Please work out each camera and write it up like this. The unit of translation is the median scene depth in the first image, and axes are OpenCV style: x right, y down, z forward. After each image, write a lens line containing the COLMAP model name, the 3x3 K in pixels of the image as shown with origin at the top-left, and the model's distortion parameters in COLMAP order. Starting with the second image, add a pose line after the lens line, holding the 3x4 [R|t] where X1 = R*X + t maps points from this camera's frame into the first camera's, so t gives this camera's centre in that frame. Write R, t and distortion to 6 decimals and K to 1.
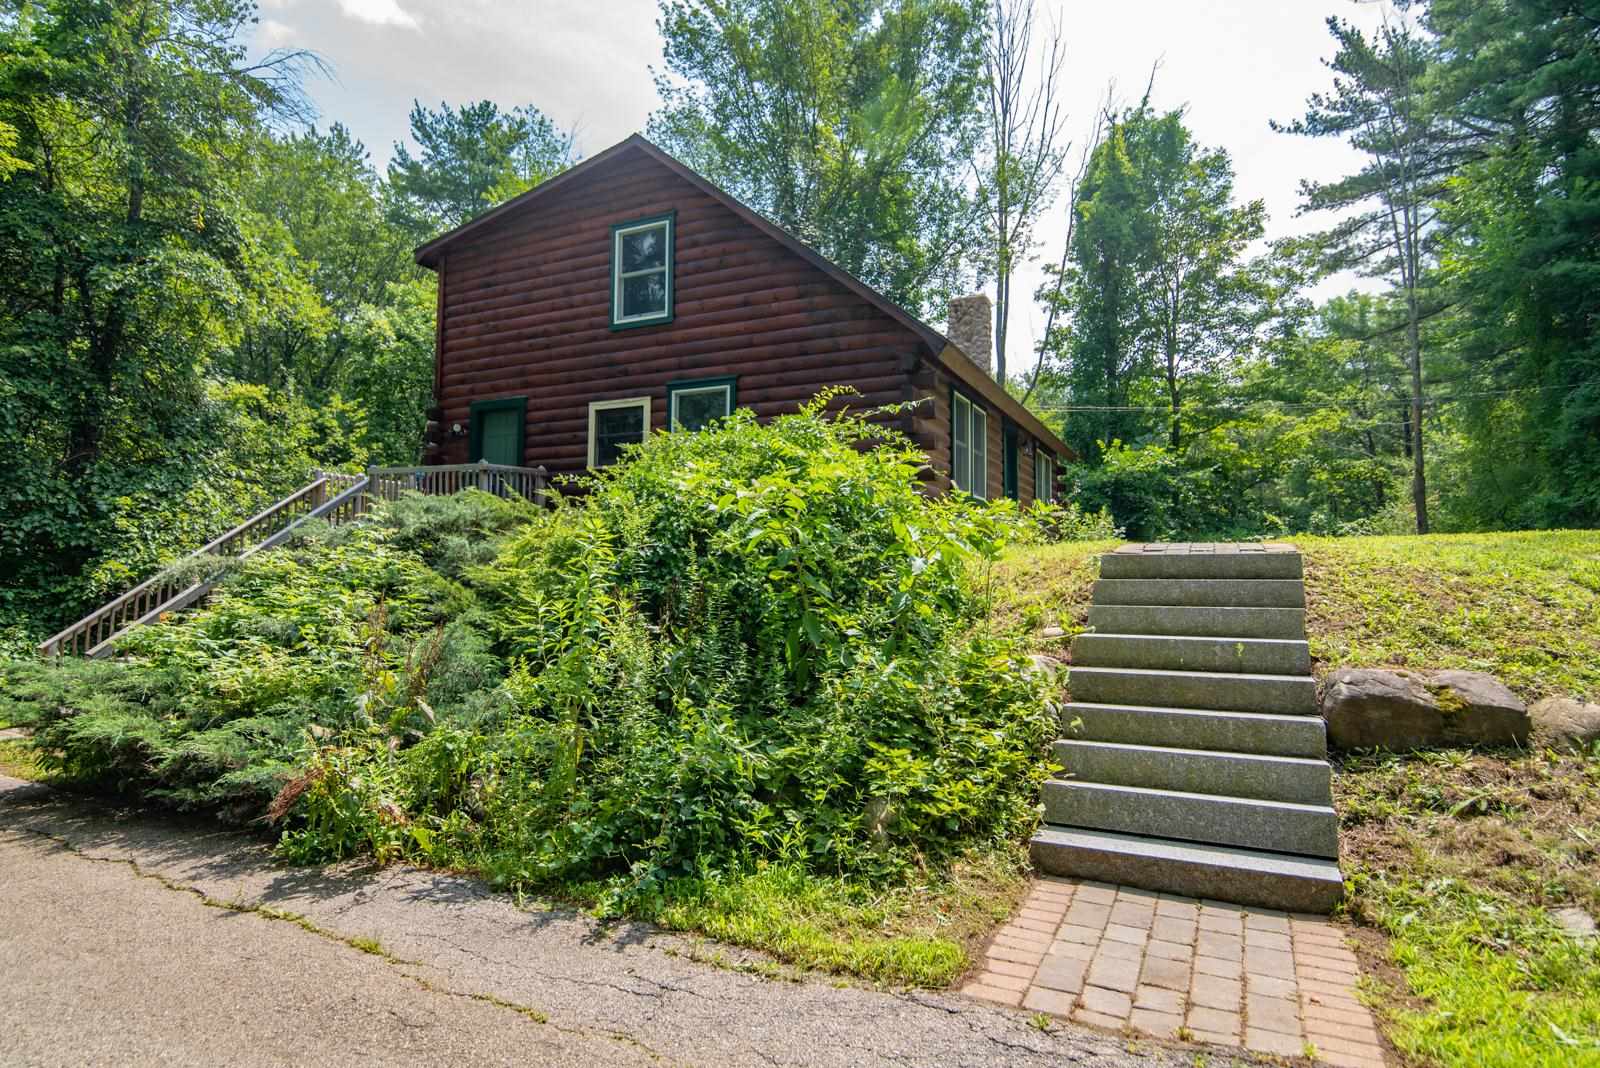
lens RADIAL K [[866.8, 0, 800.0], [0, 866.8, 534.0], [0, 0, 1]] dist [-0.004676, -0.000649]
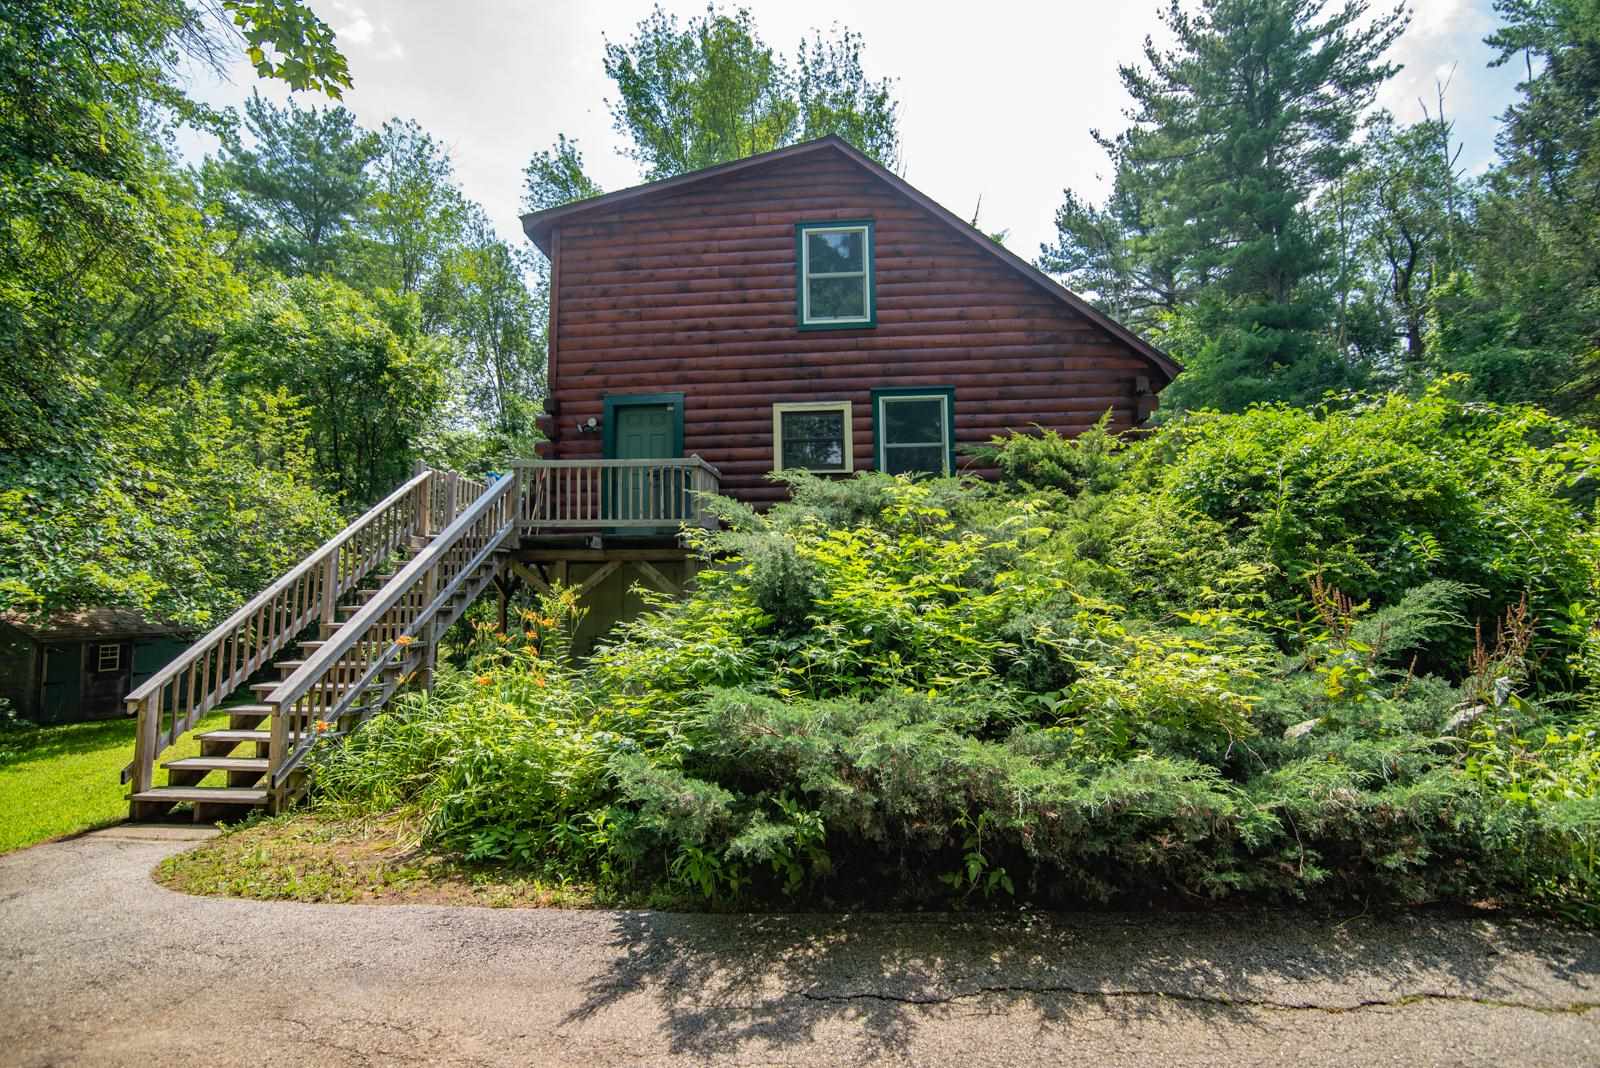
lens RADIAL K [[740.4, 0, 800.0], [0, 740.4, 534.0], [0, 0, 1]] dist [-0.013534, -0.000028]
pose [[0.927578, 0.019548, 0.373119, -0.513227], [0.001523, 0.998424, -0.056096, 0.033879], [-0.373628, 0.052602, 0.926086, 0.258319]]
